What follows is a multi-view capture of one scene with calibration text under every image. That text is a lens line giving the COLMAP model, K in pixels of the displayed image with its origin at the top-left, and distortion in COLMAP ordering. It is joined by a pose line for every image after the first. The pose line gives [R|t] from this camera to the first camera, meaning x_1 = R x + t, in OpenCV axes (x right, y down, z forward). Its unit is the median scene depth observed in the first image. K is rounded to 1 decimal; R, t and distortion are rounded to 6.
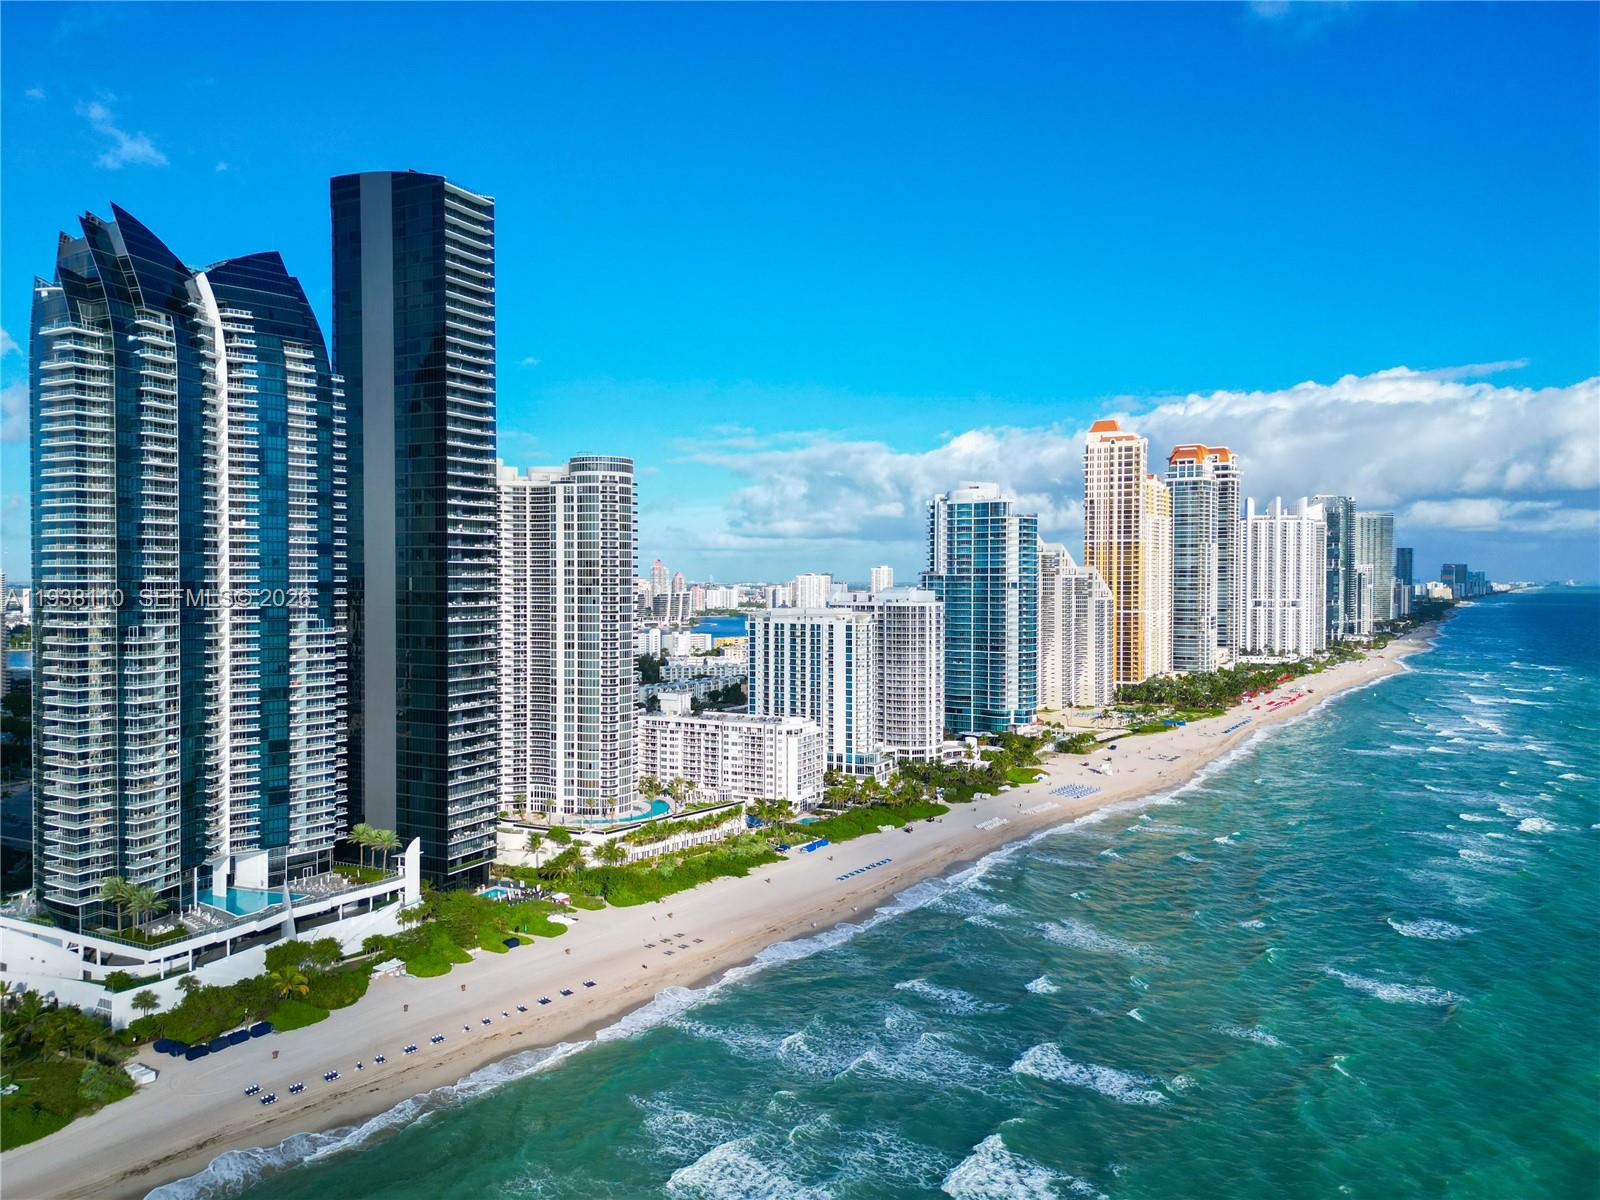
lens RADIAL K [[1120.5, 0, 800.4], [0, 1120.5, 597.2], [0, 0, 1]] dist [0.061298, -0.061709]
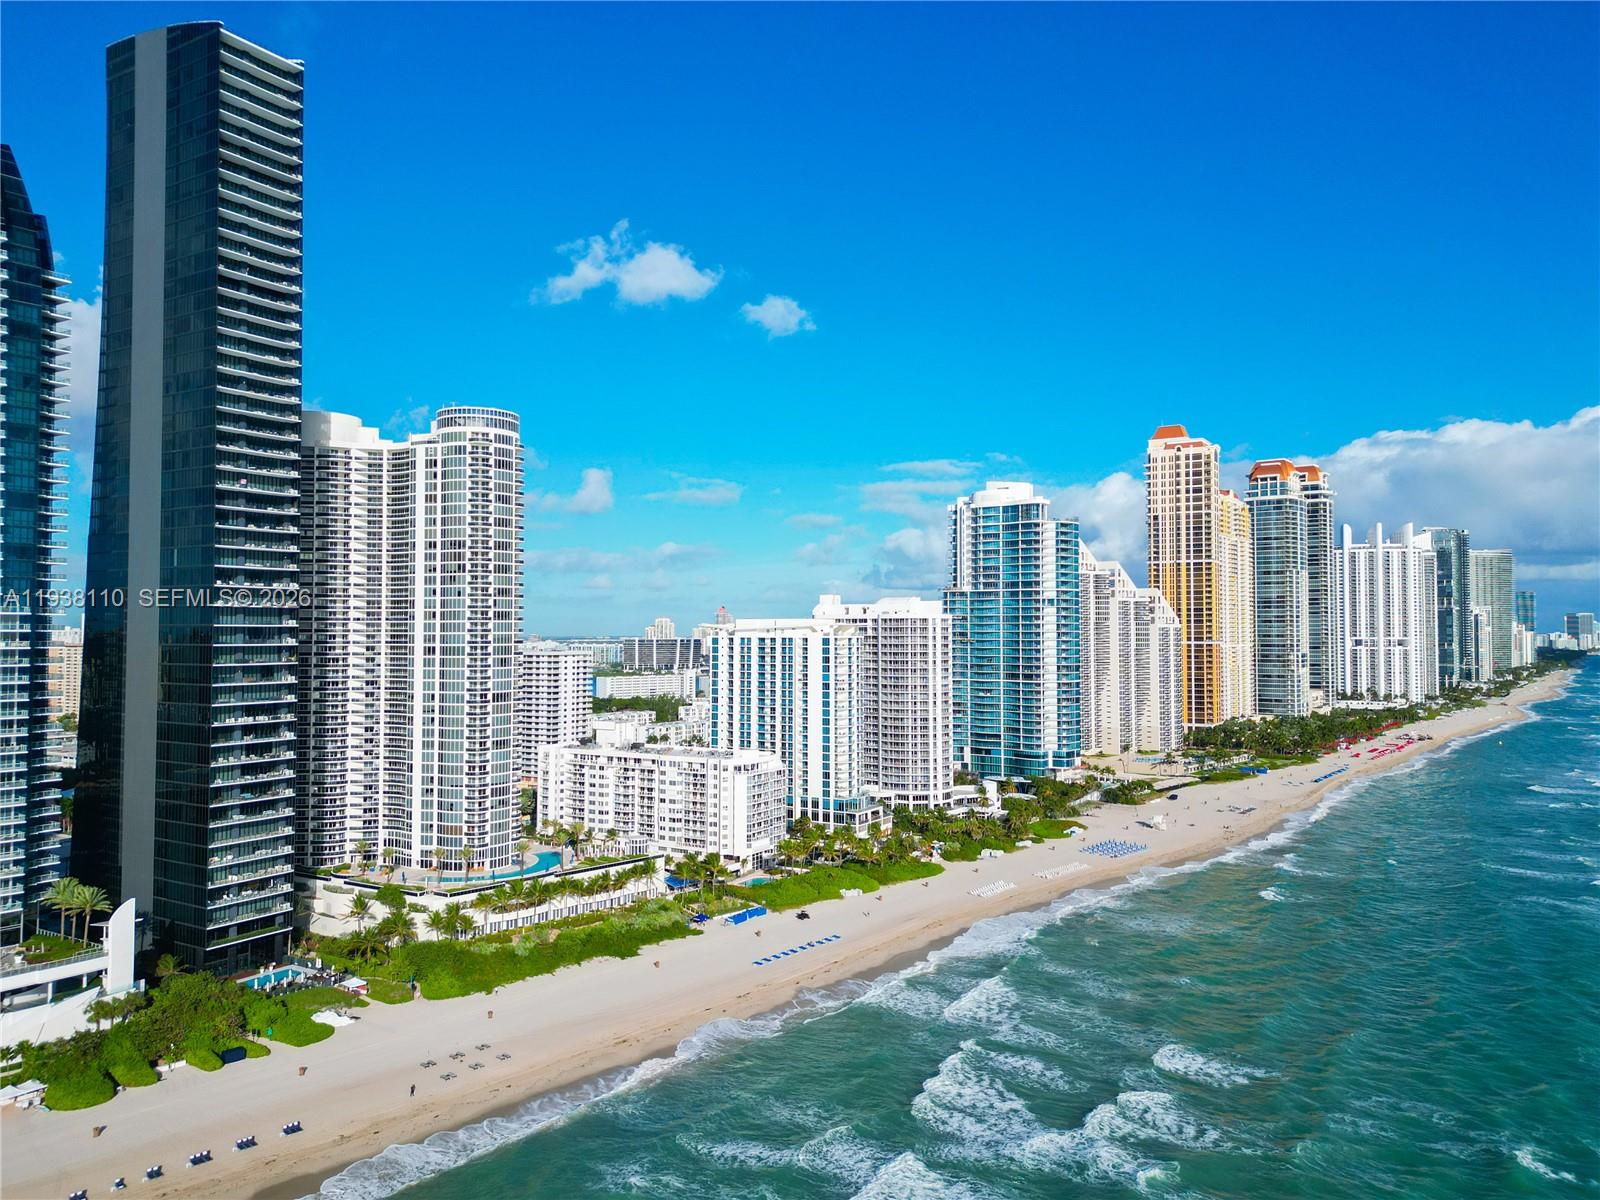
lens RADIAL K [[1120.5, 0, 801.9], [0, 1120.5, 597.8], [0, 0, 1]] dist [0.061298, -0.061709]
pose [[0.997131, -0.003347, -0.075627, 0.091898], [-0.000350, 0.998807, -0.048821, 0.037041], [0.075700, 0.048708, 0.995940, 0.197643]]
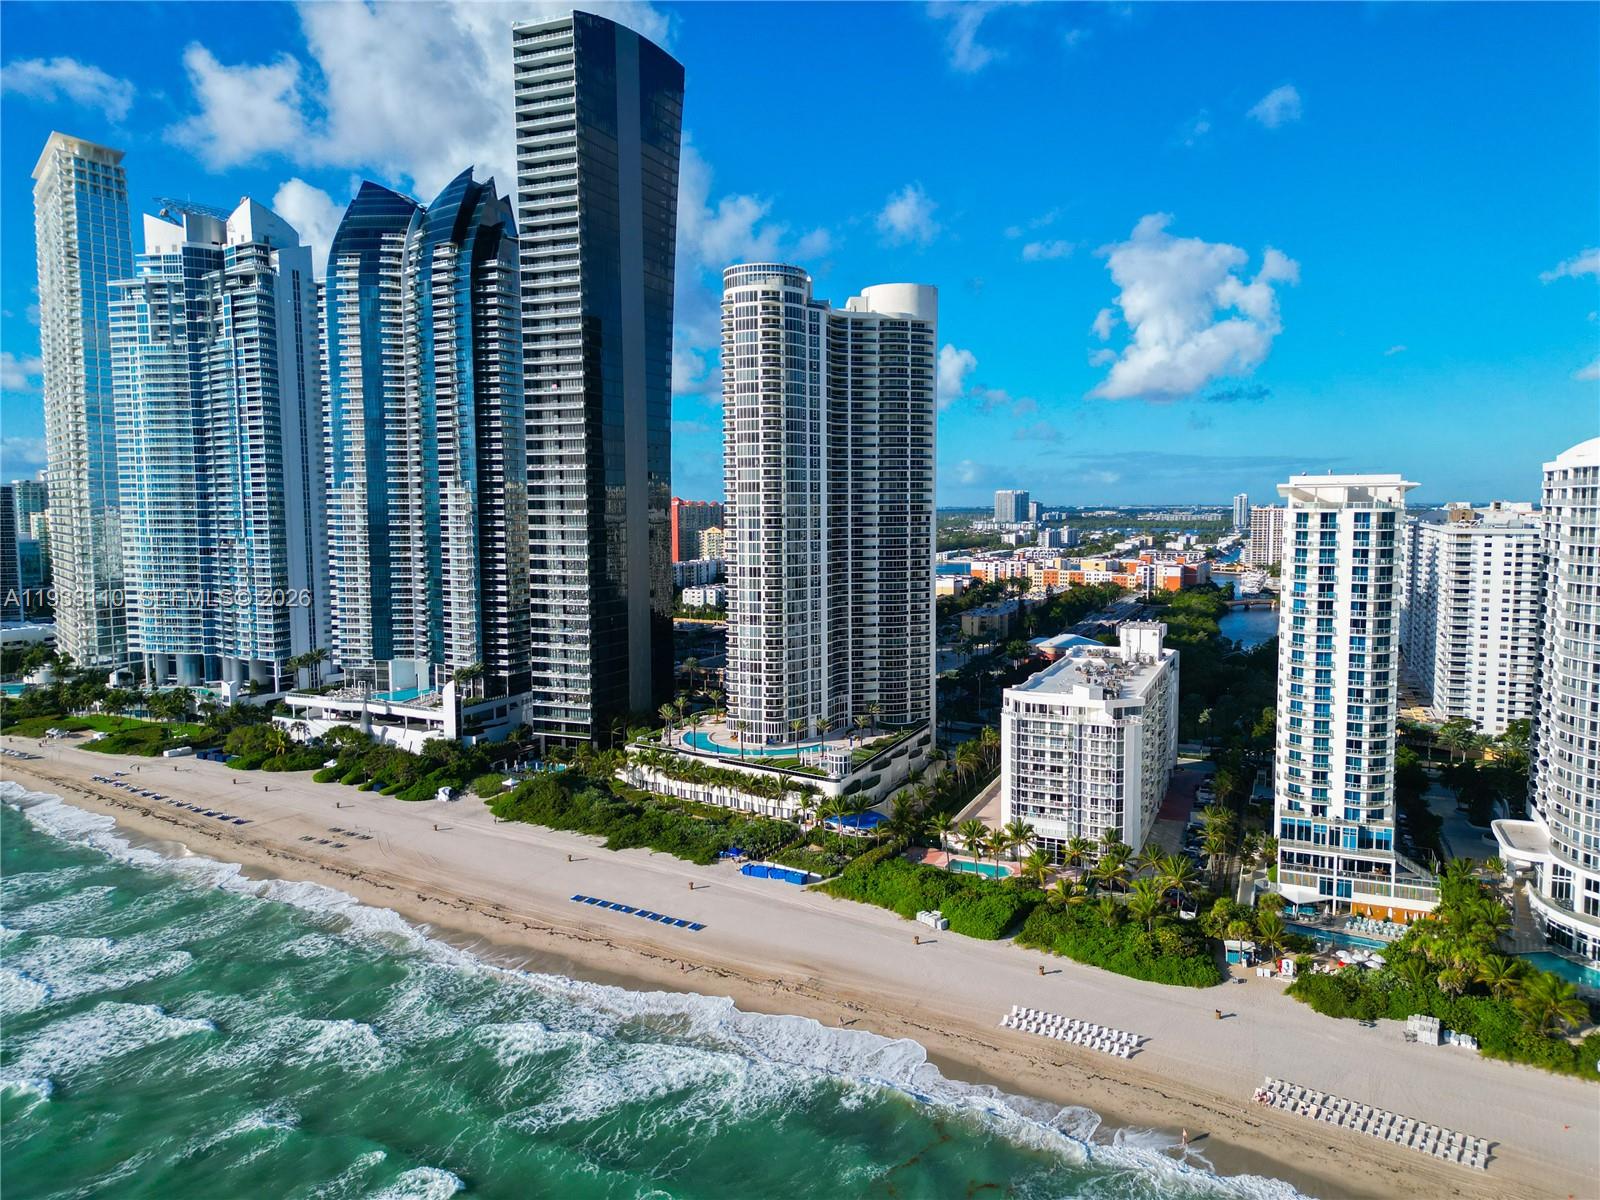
lens RADIAL K [[1120.5, 0, 816.3], [0, 1120.5, 591.9], [0, 0, 1]] dist [0.061298, -0.061709]
pose [[0.062591, 0.078383, -0.994957, 0.498390], [-0.013450, 0.996887, 0.077689, 0.023993], [0.997949, 0.008520, 0.063451, 0.833164]]
